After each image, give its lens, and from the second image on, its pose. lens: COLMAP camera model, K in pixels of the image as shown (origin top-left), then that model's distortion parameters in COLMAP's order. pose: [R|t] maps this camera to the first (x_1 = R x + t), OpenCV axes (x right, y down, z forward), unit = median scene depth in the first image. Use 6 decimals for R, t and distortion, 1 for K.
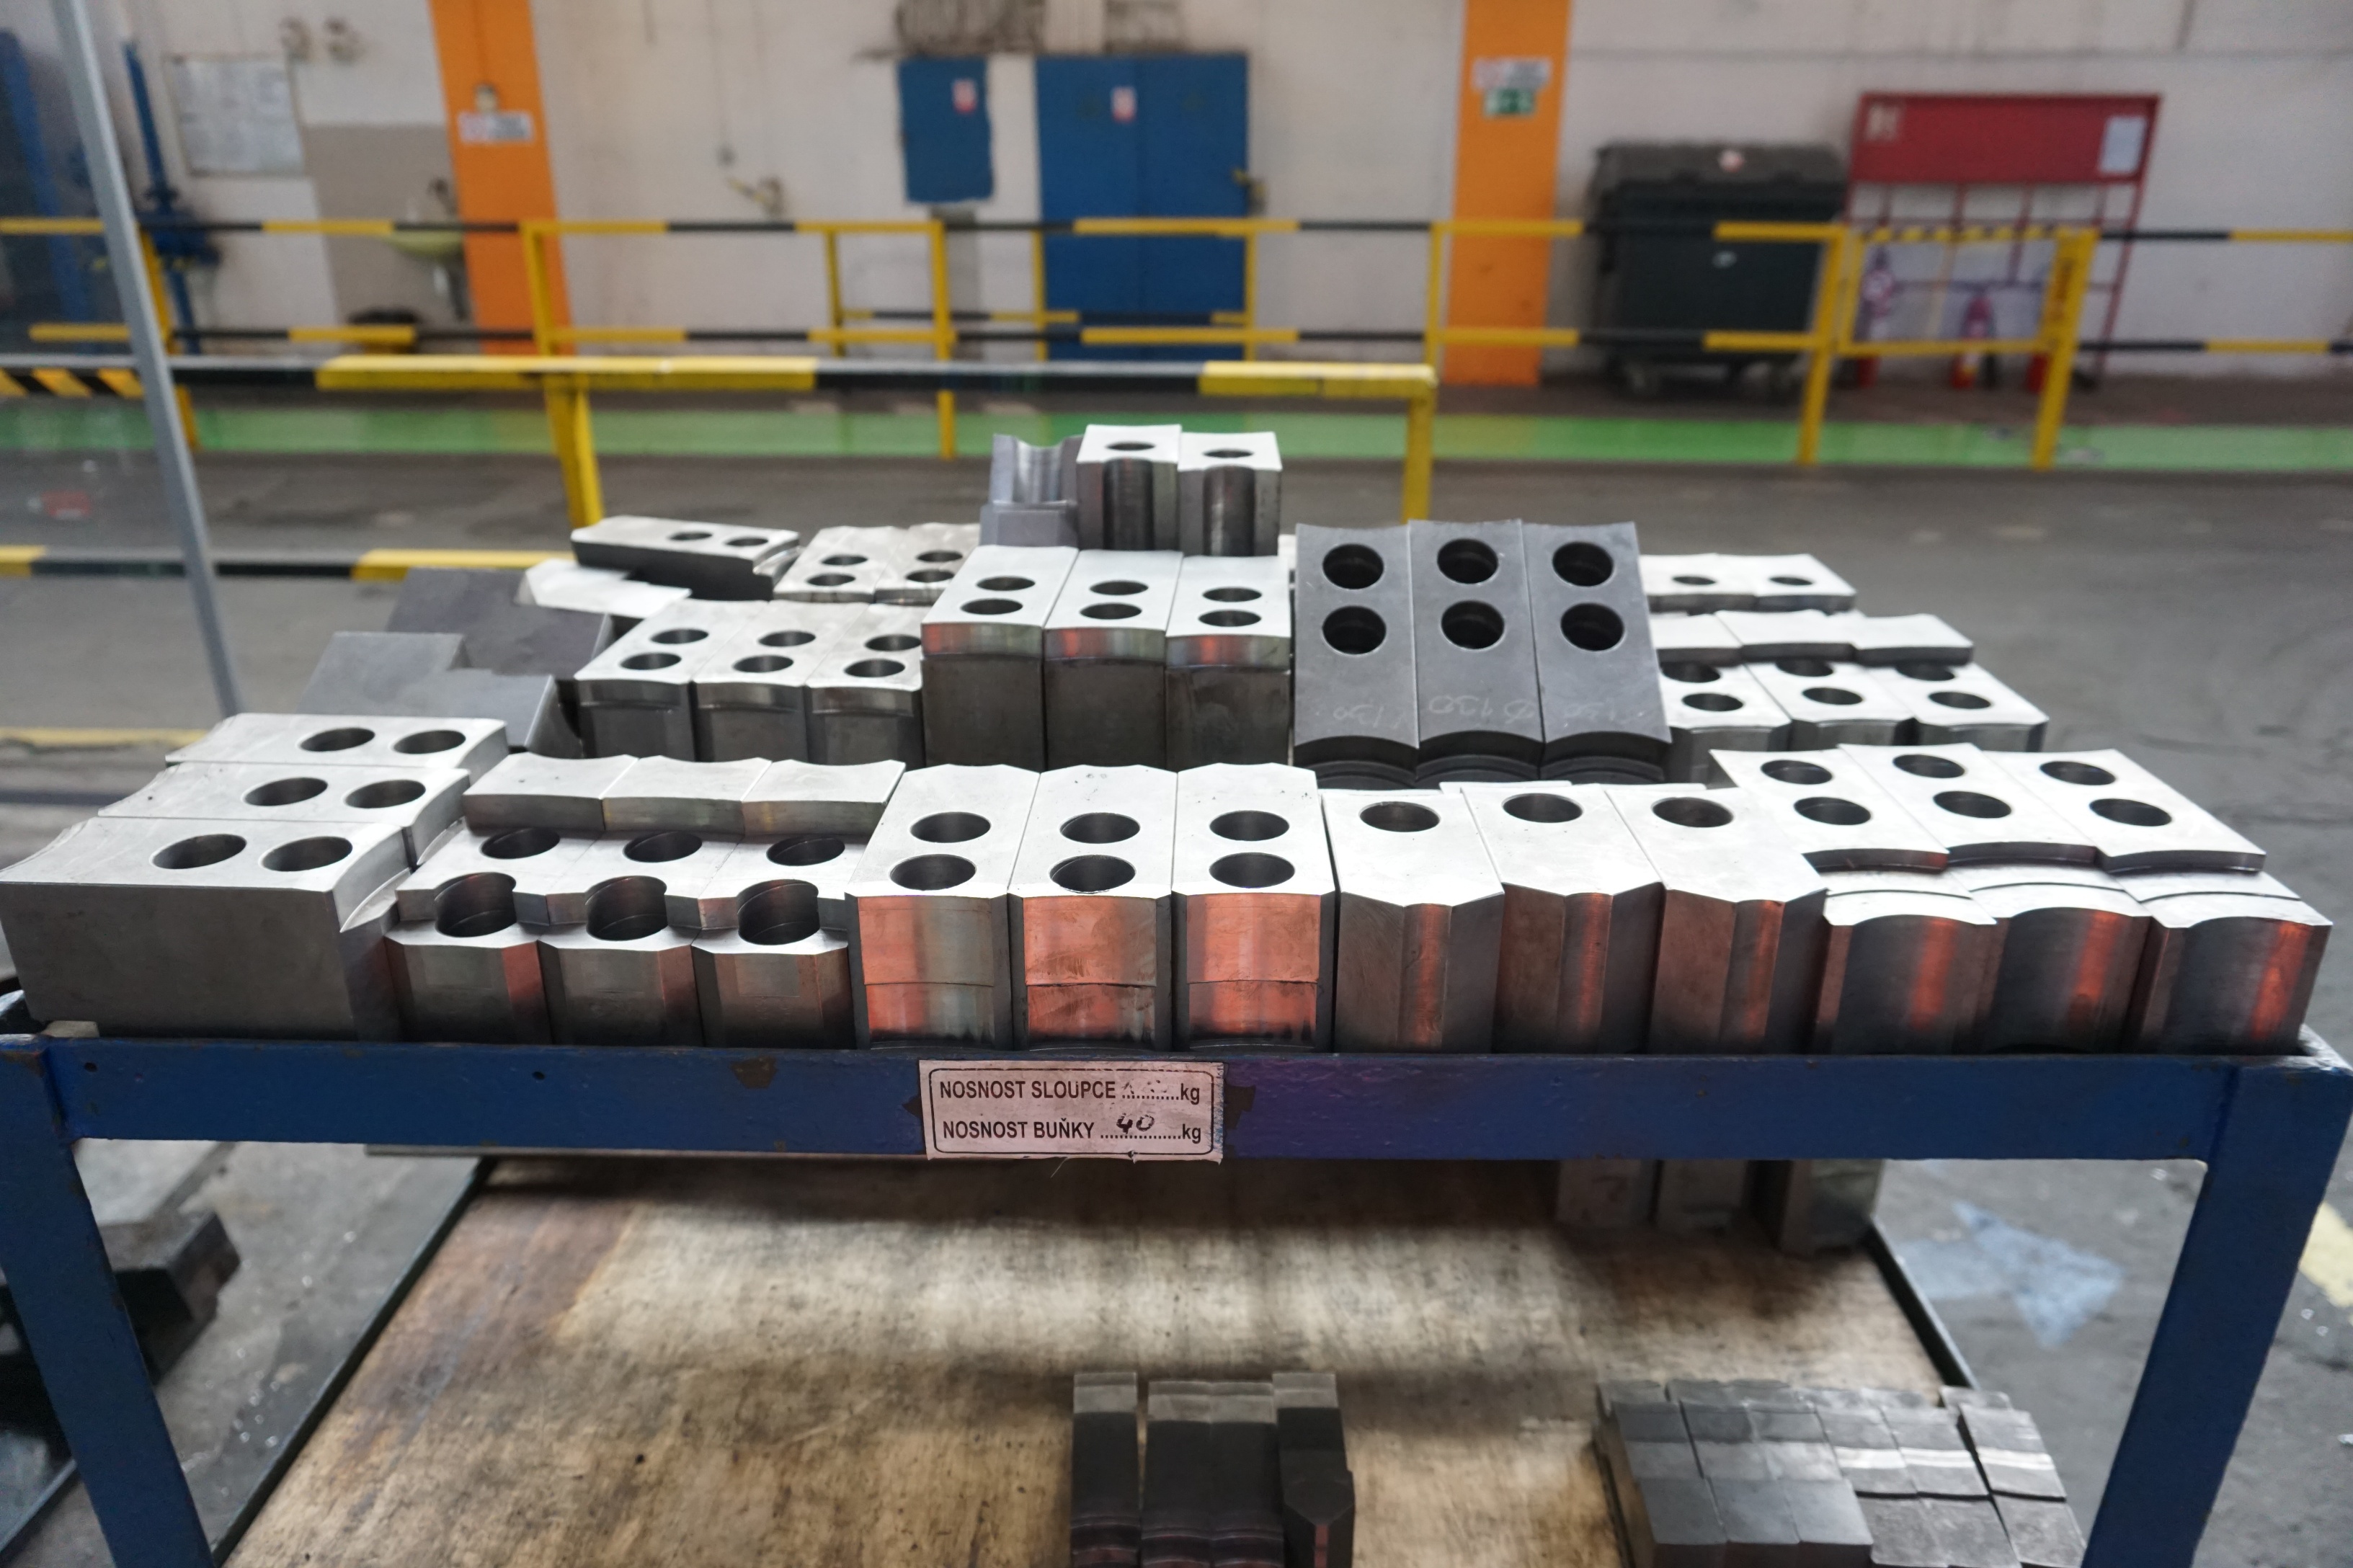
lens RADIAL K [[1594.5, 0, 1177.1], [0, 1594.5, 793.7], [0, 0, 1]] dist [-0.038328, 0.027285]
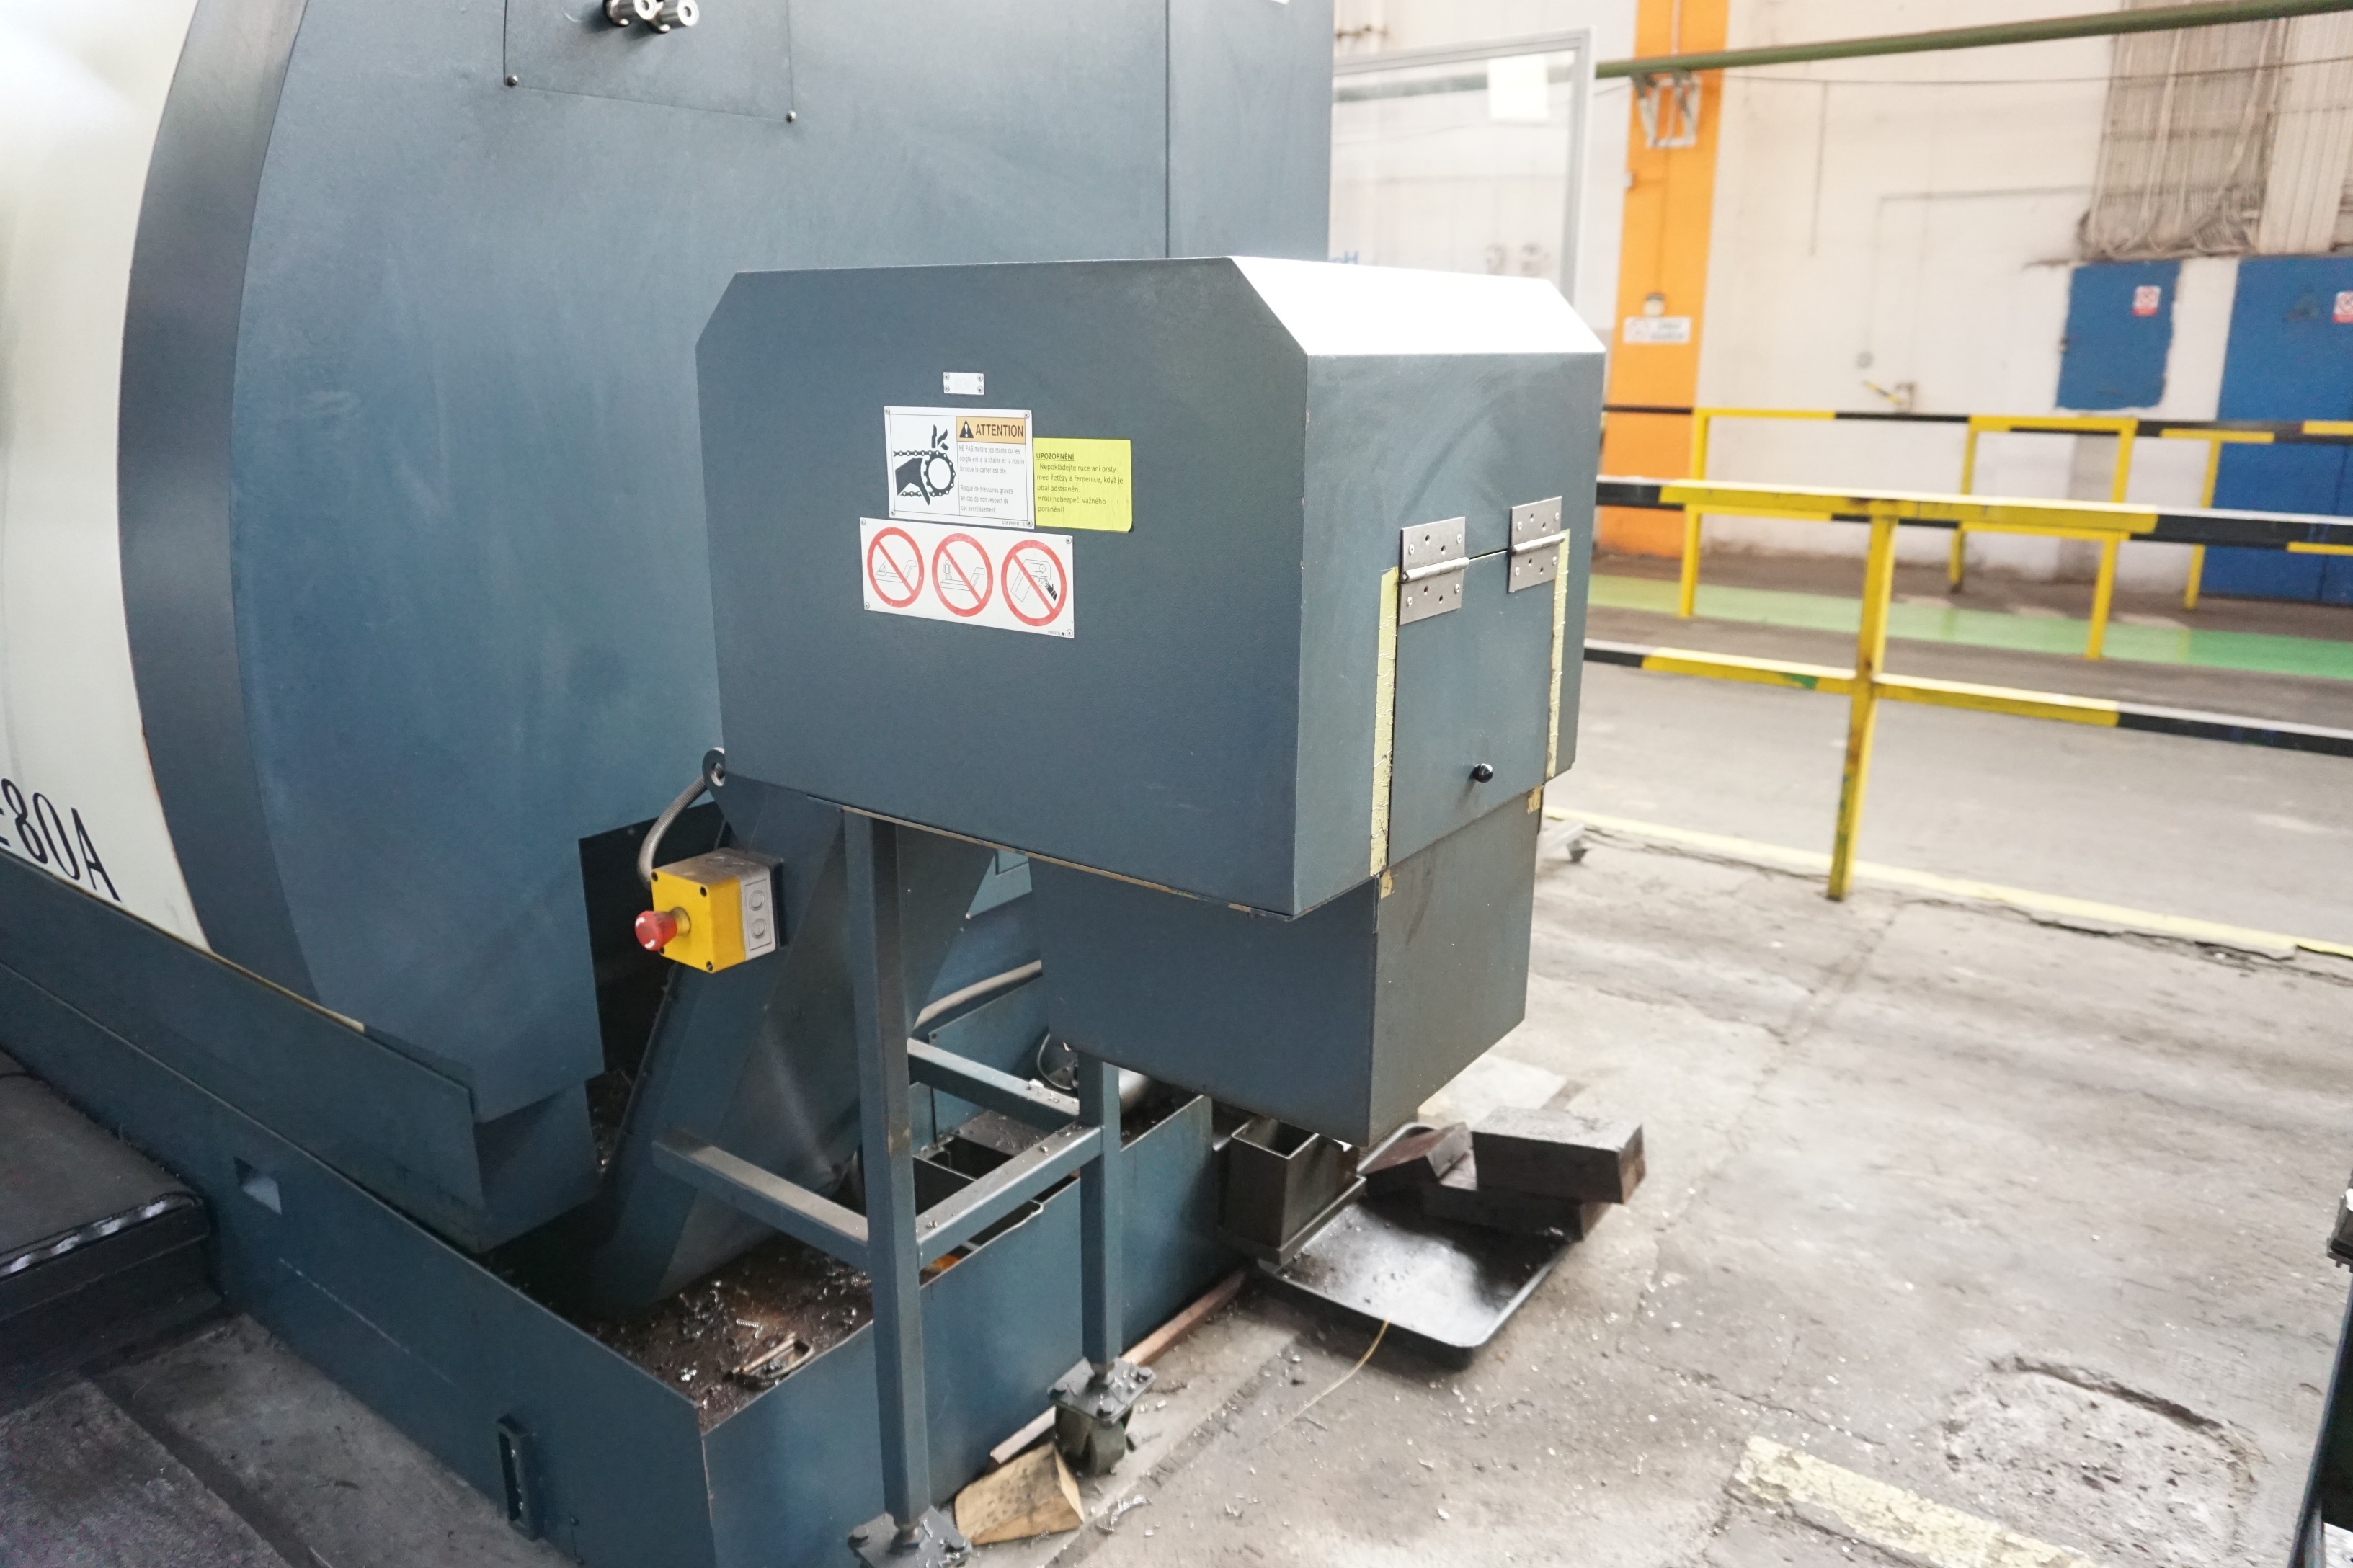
lens RADIAL K [[1594.5, 0, 1182.3], [0, 1594.5, 781.4], [0, 0, 1]] dist [-0.038328, 0.027285]
pose [[0.834175, 0.144541, -0.532222, -0.758980], [-0.216452, 0.973416, -0.074895, 0.452361], [0.507248, 0.177676, 0.843285, -0.567605]]
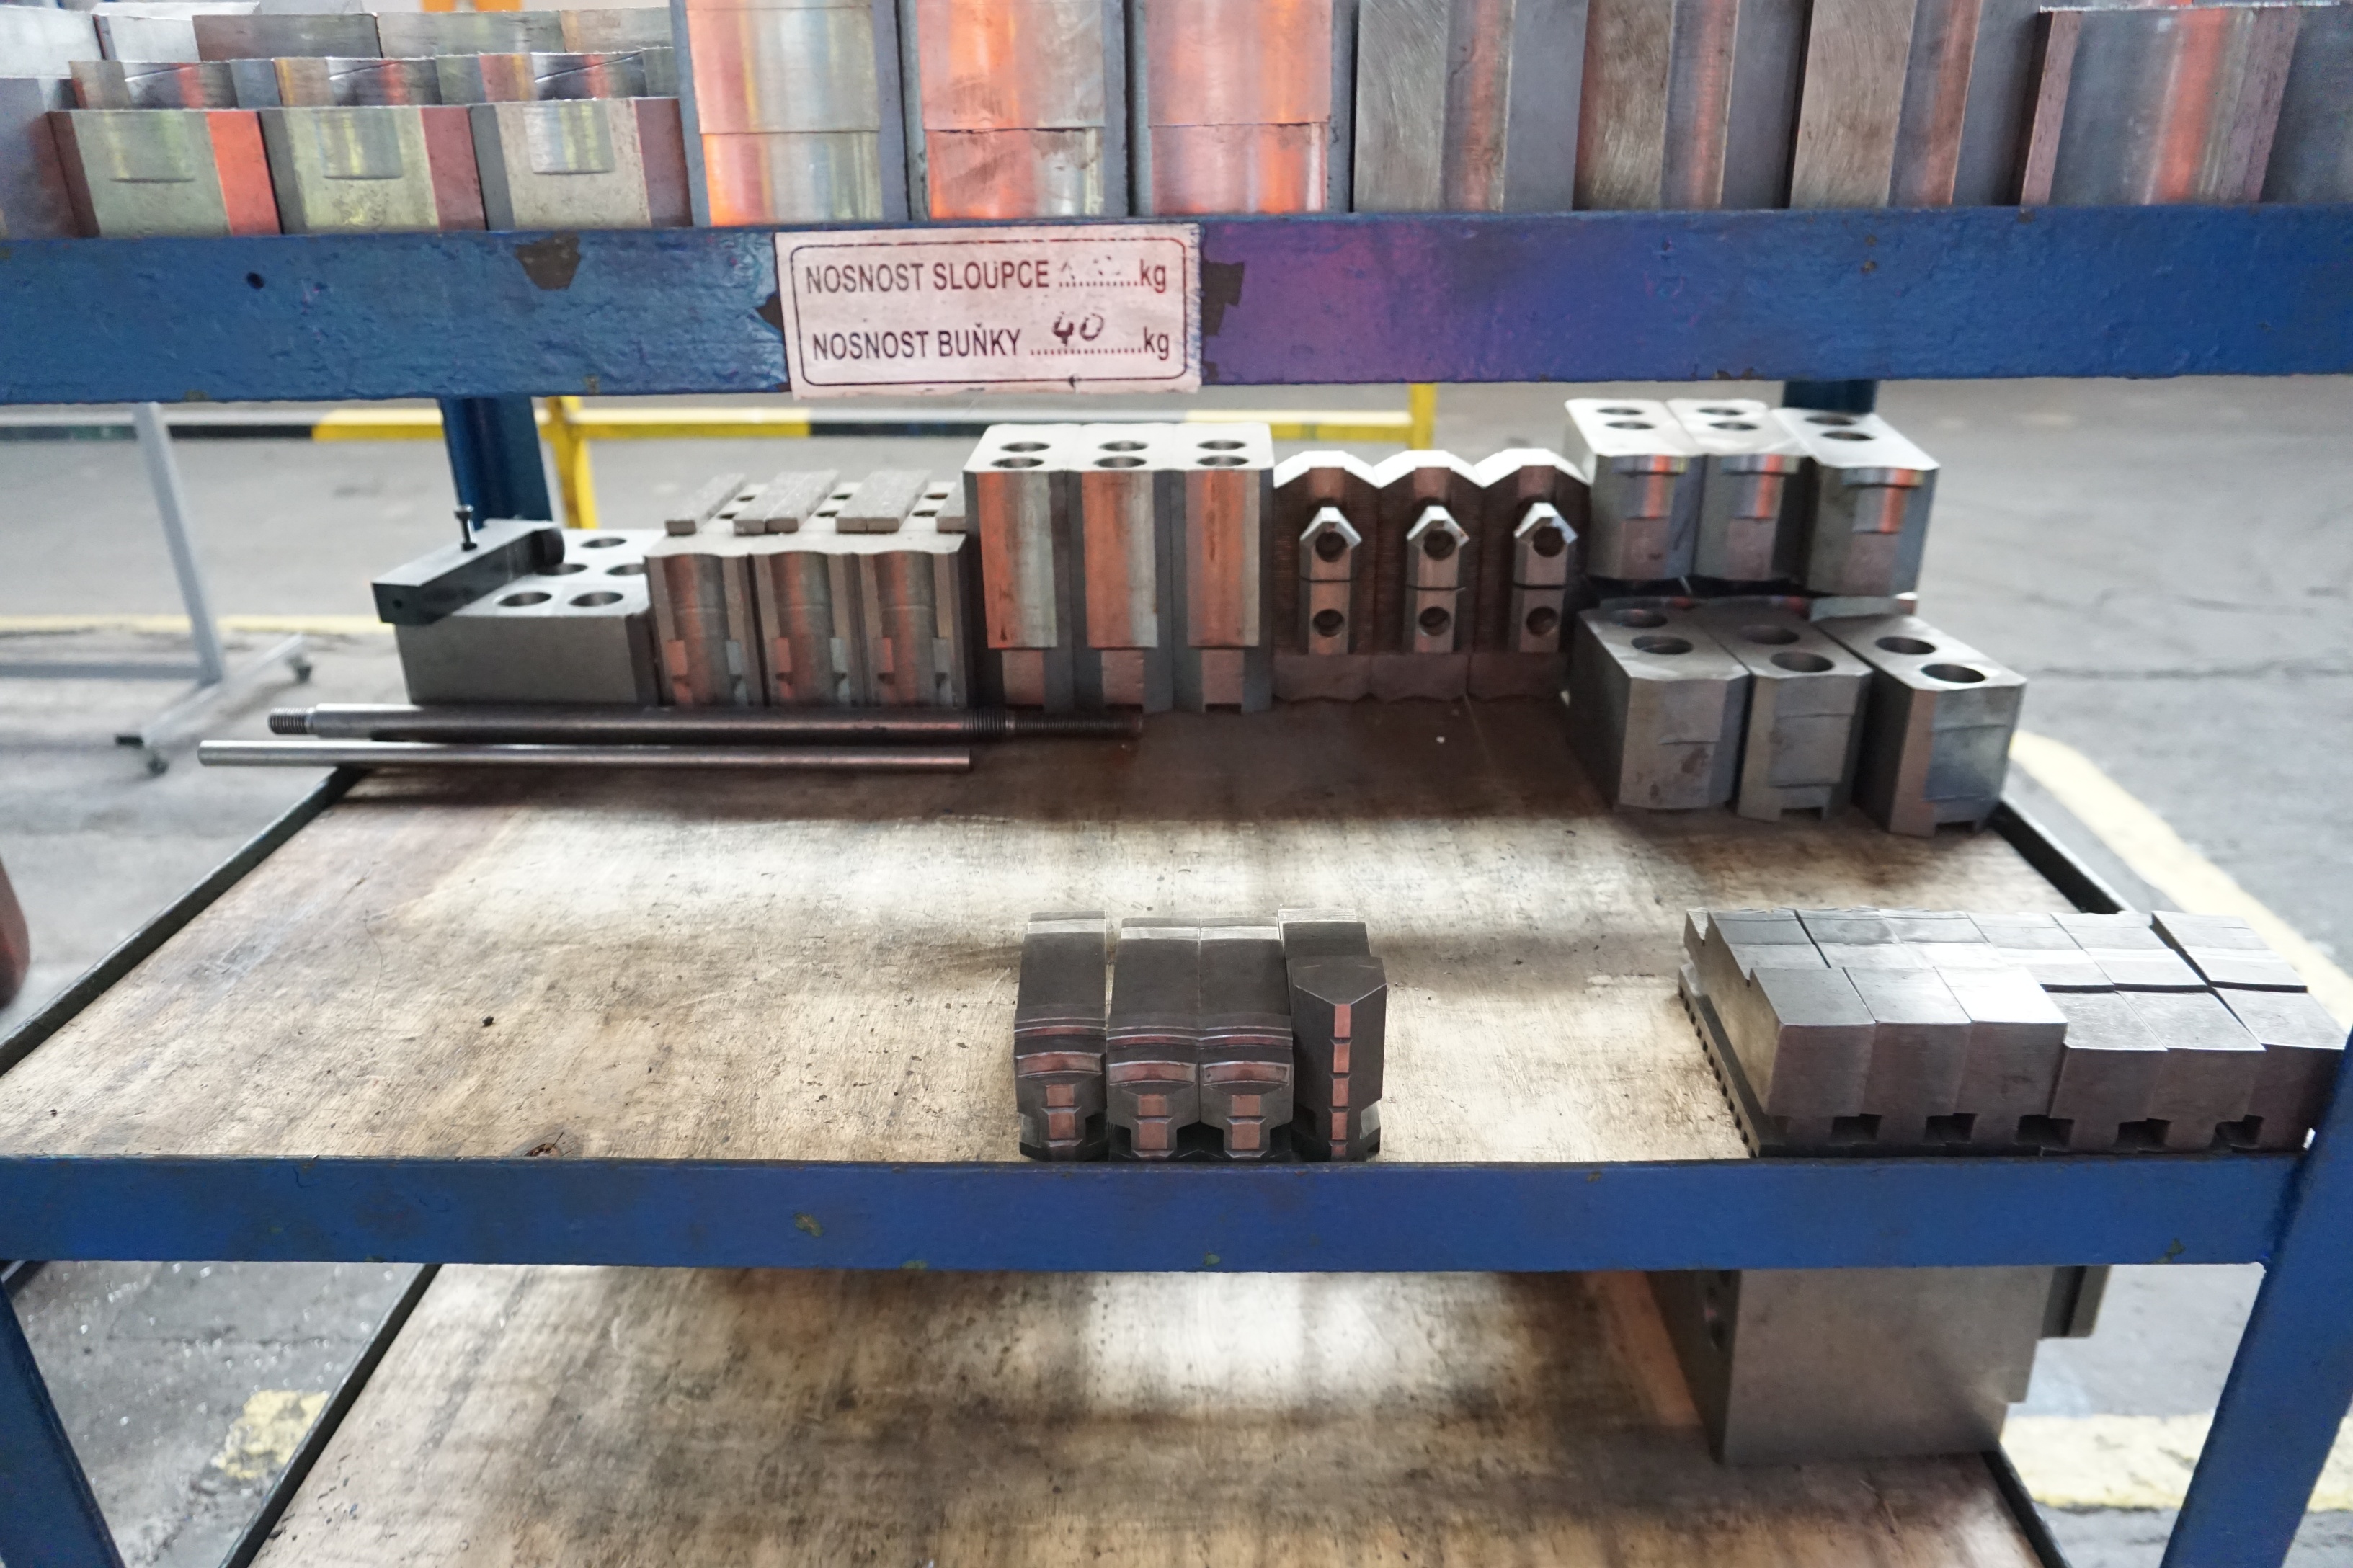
lens RADIAL K [[1594.5, 0, 1177.7], [0, 1594.5, 786.4], [0, 0, 1]] dist [-0.038328, 0.027285]
pose [[0.999937, -0.010166, -0.004759, 0.013839], [0.010246, 0.999801, 0.017094, 0.277732], [0.004584, -0.017141, 0.999843, 0.192280]]
